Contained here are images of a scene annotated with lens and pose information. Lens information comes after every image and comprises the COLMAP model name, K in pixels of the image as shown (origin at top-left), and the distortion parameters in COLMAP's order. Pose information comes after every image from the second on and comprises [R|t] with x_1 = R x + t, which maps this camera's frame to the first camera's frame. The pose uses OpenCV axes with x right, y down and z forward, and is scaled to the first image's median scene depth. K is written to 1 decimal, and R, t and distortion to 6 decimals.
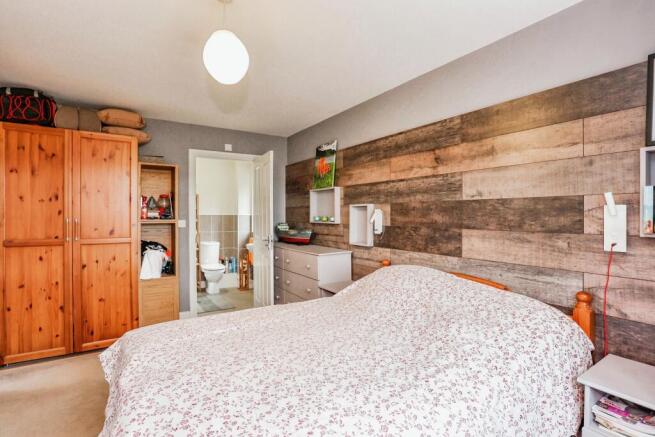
lens RADIAL K [[324.4, 0, 328.1], [0, 324.4, 220.1], [0, 0, 1]] dist [-0.021764, 0.000233]
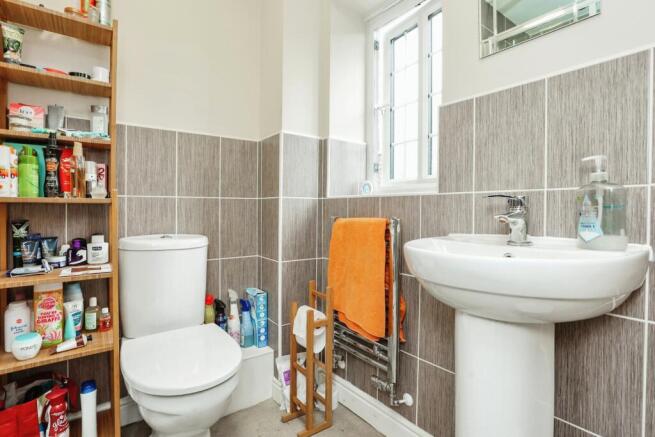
lens RADIAL K [[324.4, 0, 326.7], [0, 324.4, 215.6], [0, 0, 1]] dist [-0.021764, 0.000233]
pose [[0.993478, 0.002041, 0.114004, -0.441216], [-0.002454, 0.999991, 0.003482, 0.082426], [-0.113996, -0.003739, 0.993474, 1.192344]]
